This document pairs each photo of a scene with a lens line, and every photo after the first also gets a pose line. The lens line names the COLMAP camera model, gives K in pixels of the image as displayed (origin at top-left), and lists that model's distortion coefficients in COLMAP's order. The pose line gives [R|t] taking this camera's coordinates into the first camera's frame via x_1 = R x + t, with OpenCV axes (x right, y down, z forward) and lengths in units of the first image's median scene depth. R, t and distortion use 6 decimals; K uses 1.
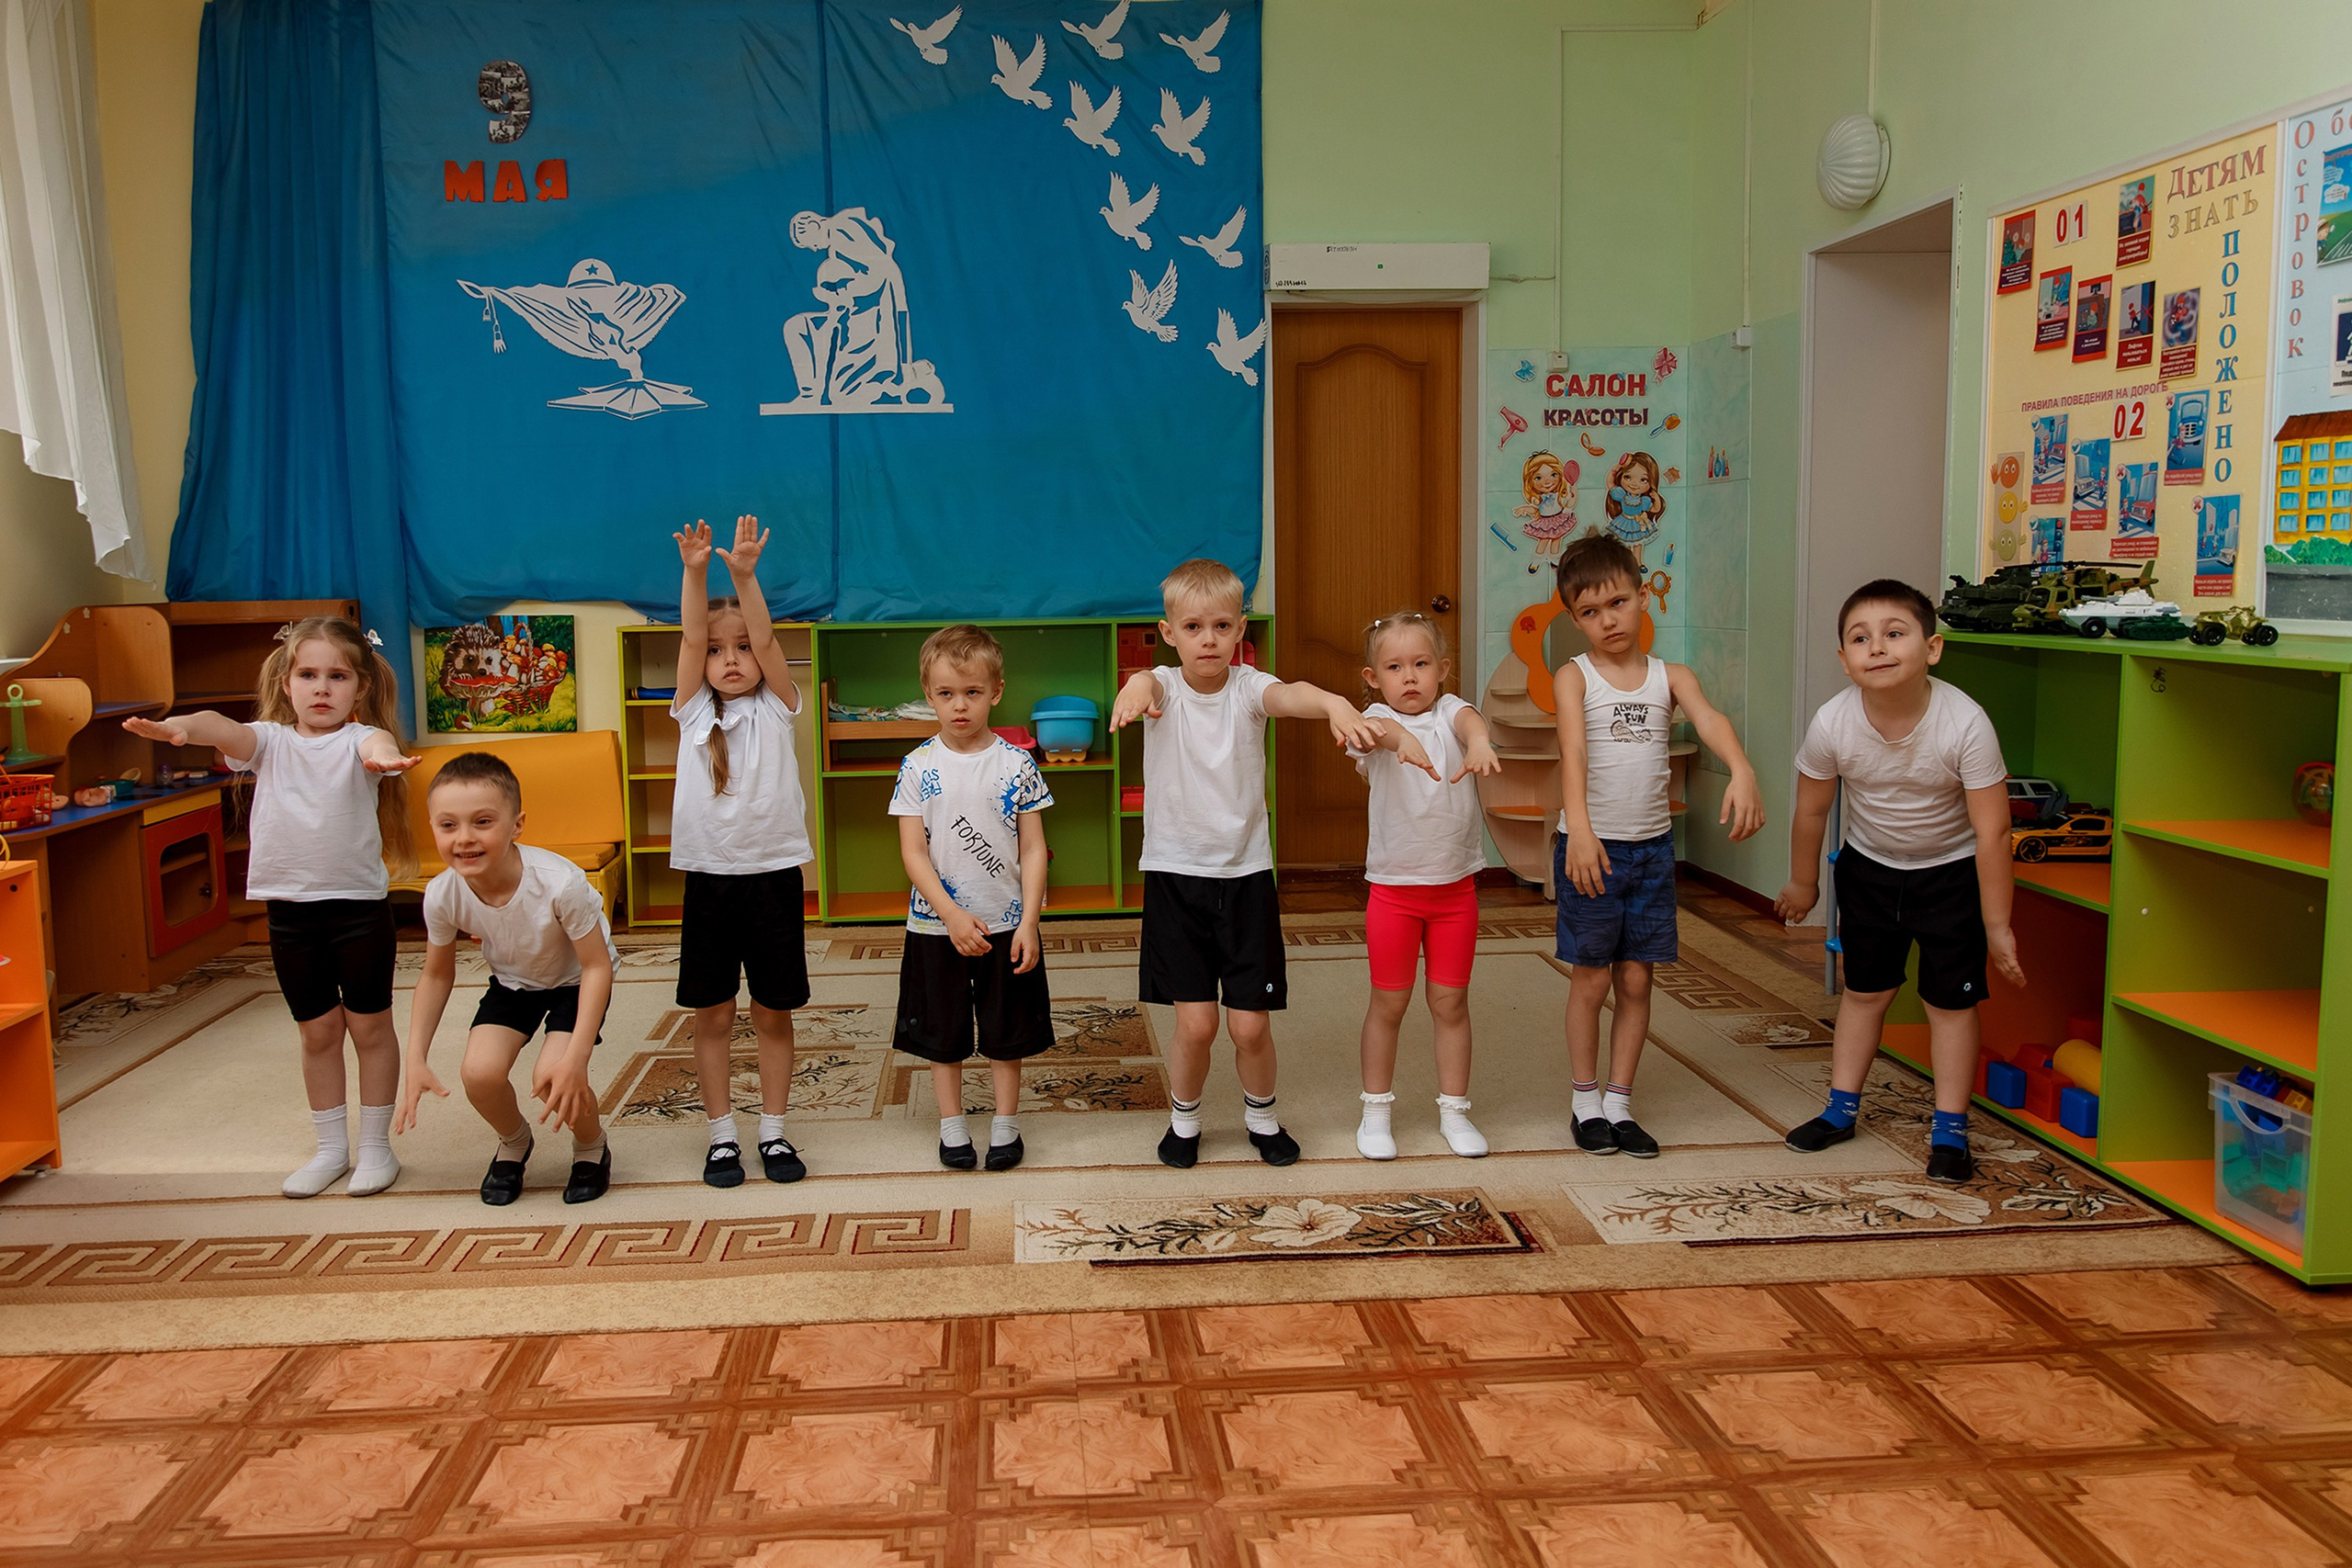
lens RADIAL K [[1731.7, 0, 1100.0], [0, 1731.7, 737.7], [0, 0, 1]] dist [0.002380, -0.006389]
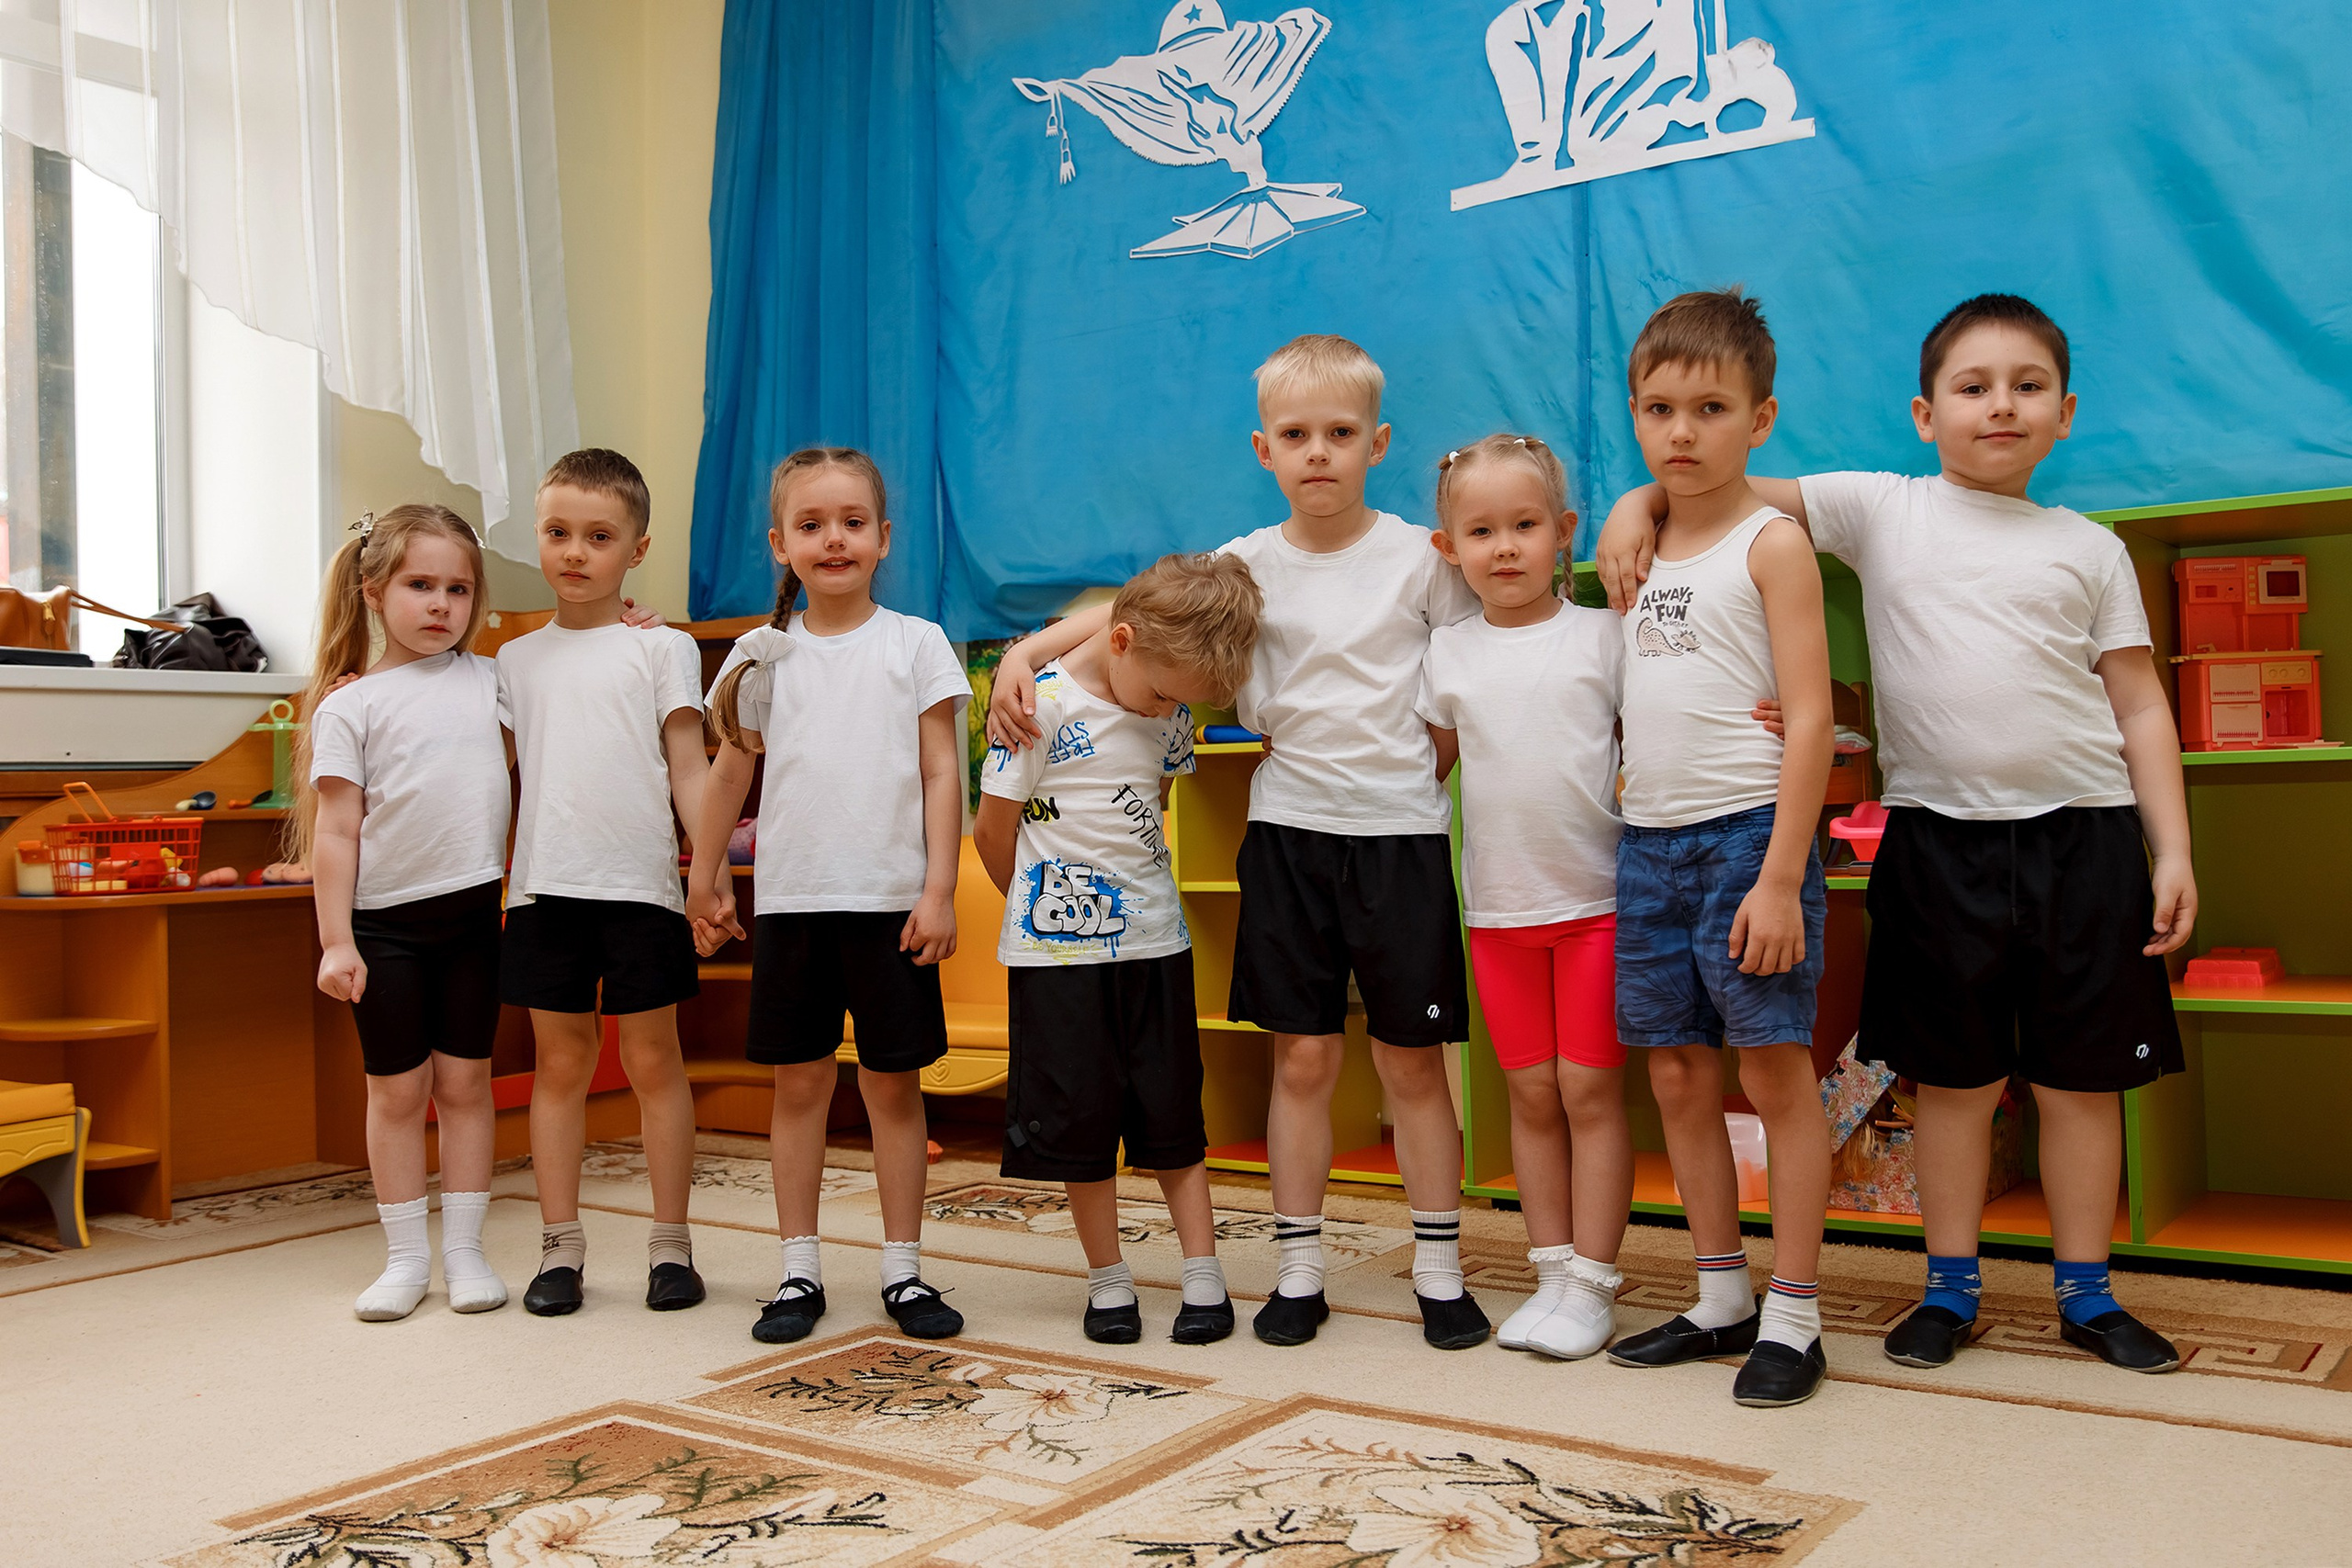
lens RADIAL K [[2156.8, 0, 1123.5], [0, 2156.8, 748.0], [0, 0, 1]] dist [-0.012326, -0.002394]
pose [[0.763096, -0.021569, -0.645925, 0.219071], [-0.046375, 0.995039, -0.088015, 0.057319], [0.644619, 0.097119, 0.758310, 0.675945]]
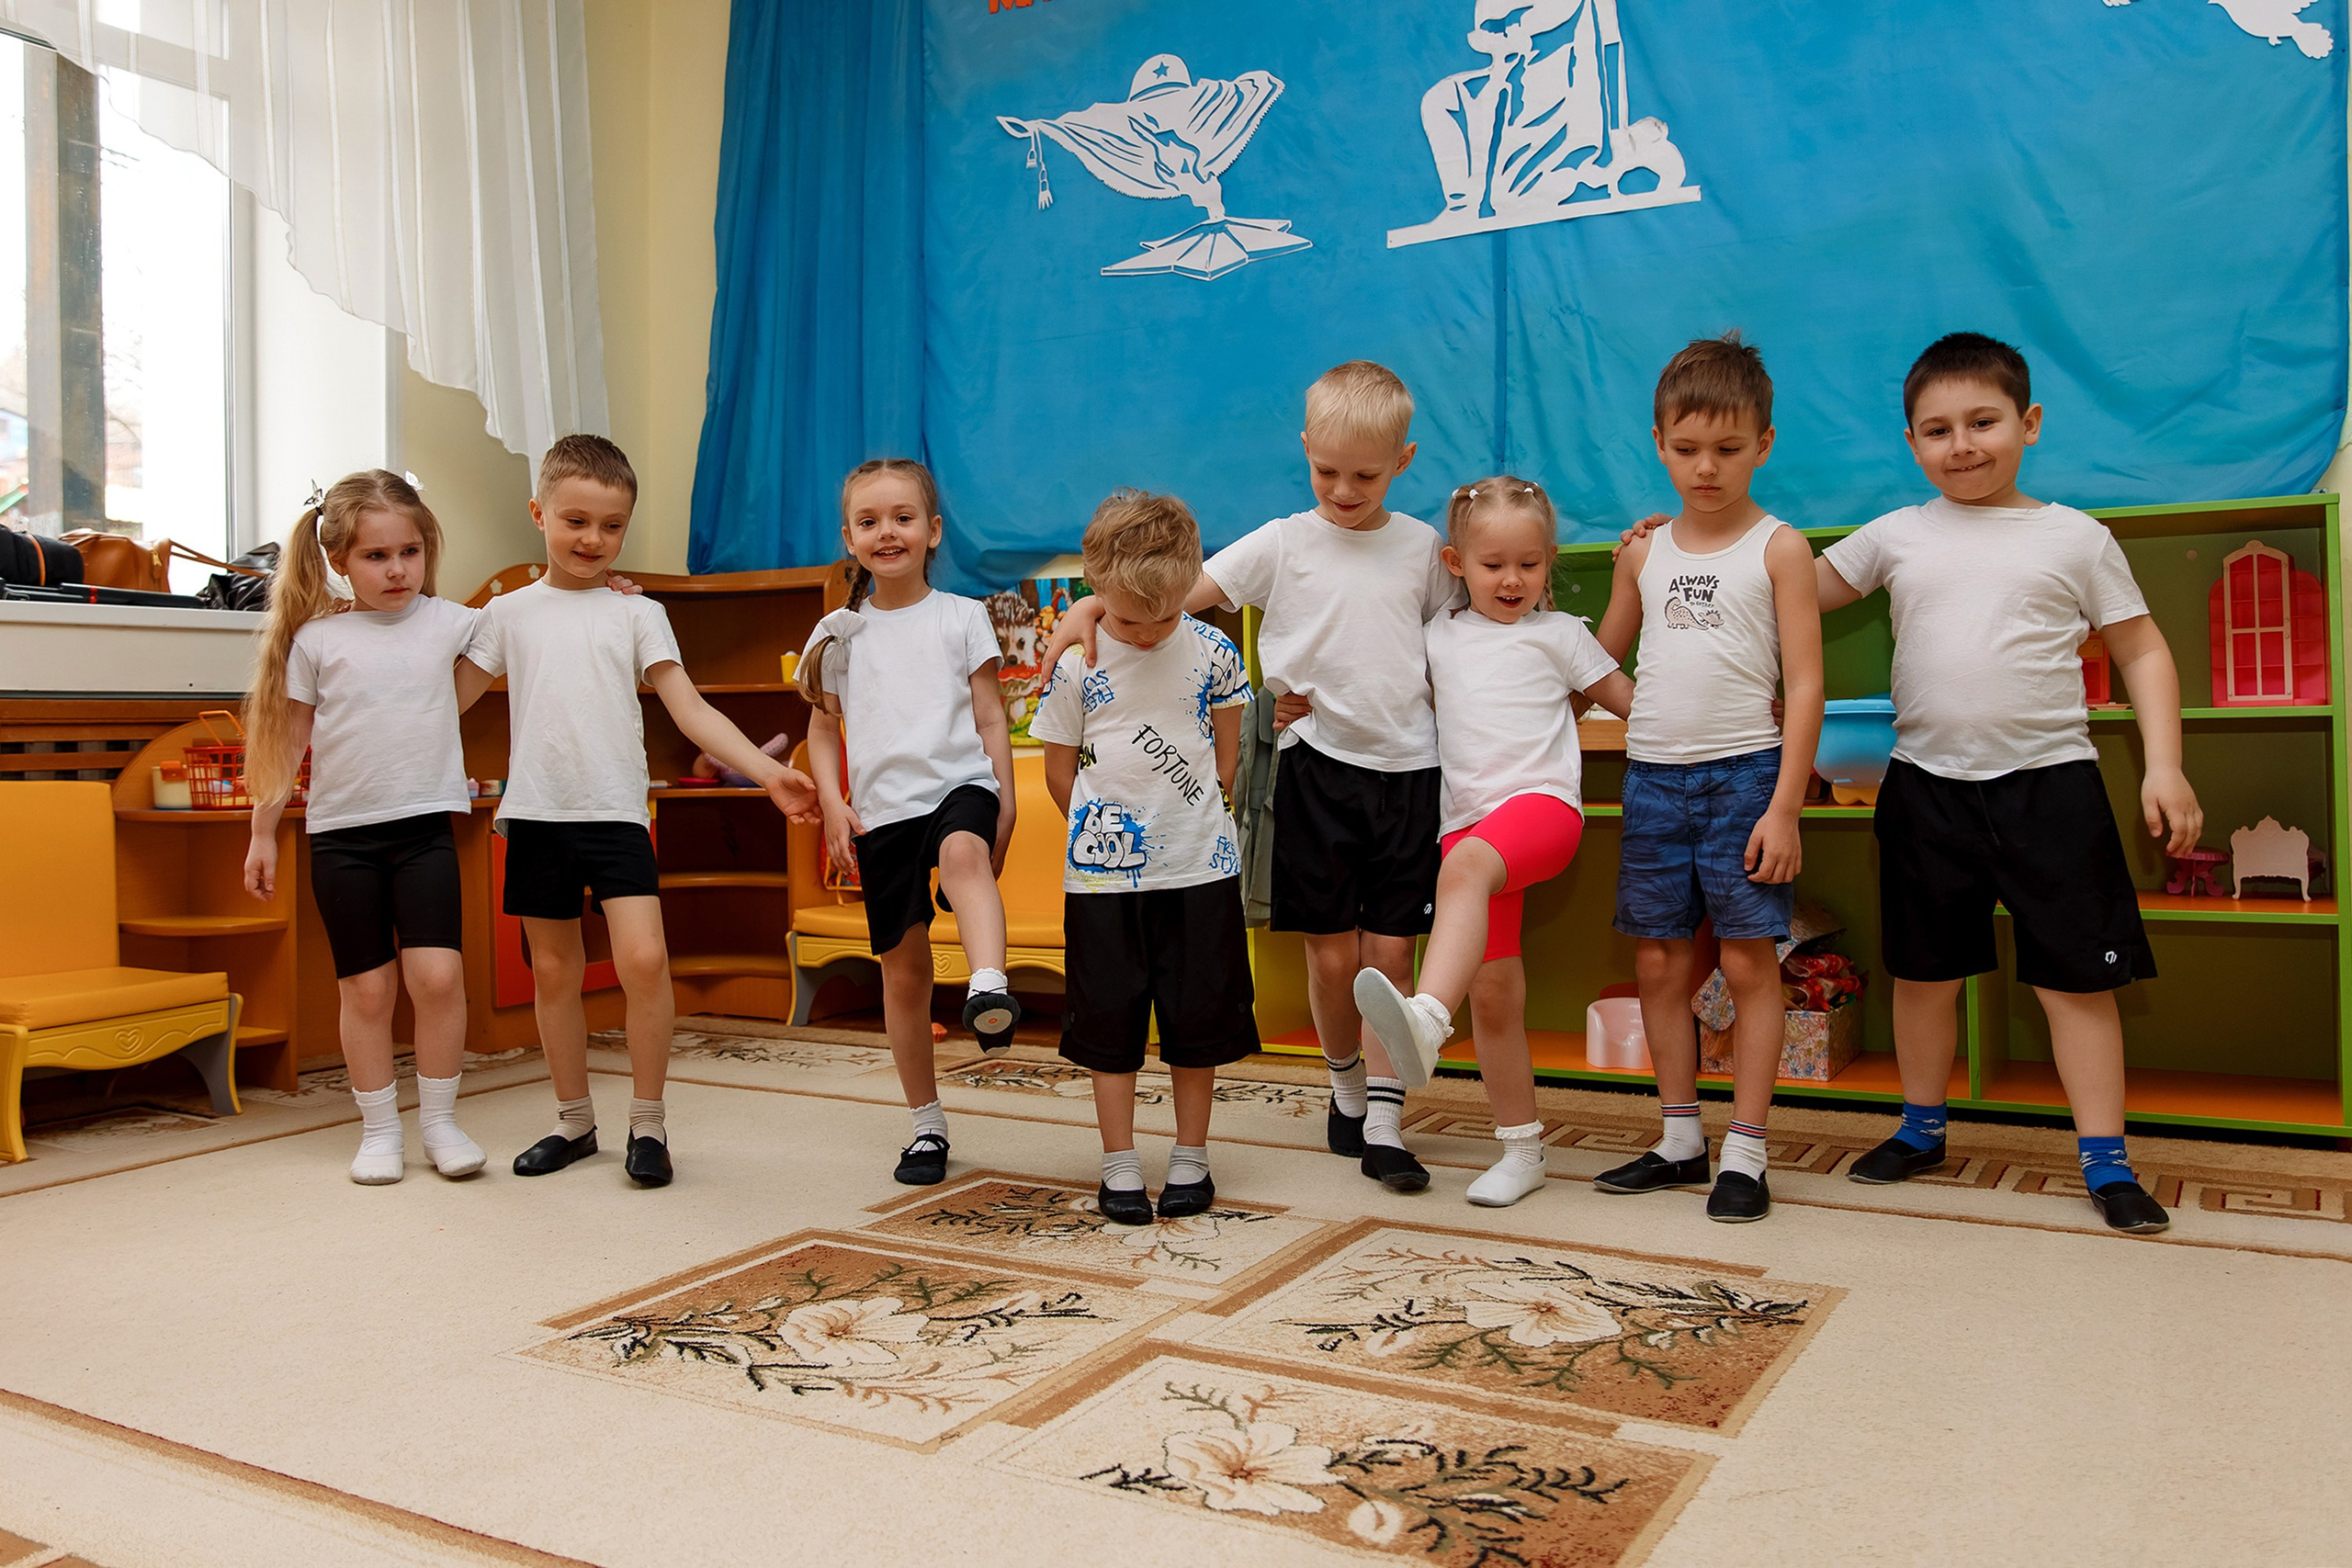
lens RADIAL K [[1944.0, 0, 1059.4], [0, 1944.0, 702.7], [0, 0, 1]] dist [0.000619, -0.010165]
pose [[0.815062, -0.004379, -0.579358, 0.172486], [-0.053051, 0.995207, -0.082155, 0.064127], [0.576940, 0.097696, 0.810923, 0.554025]]
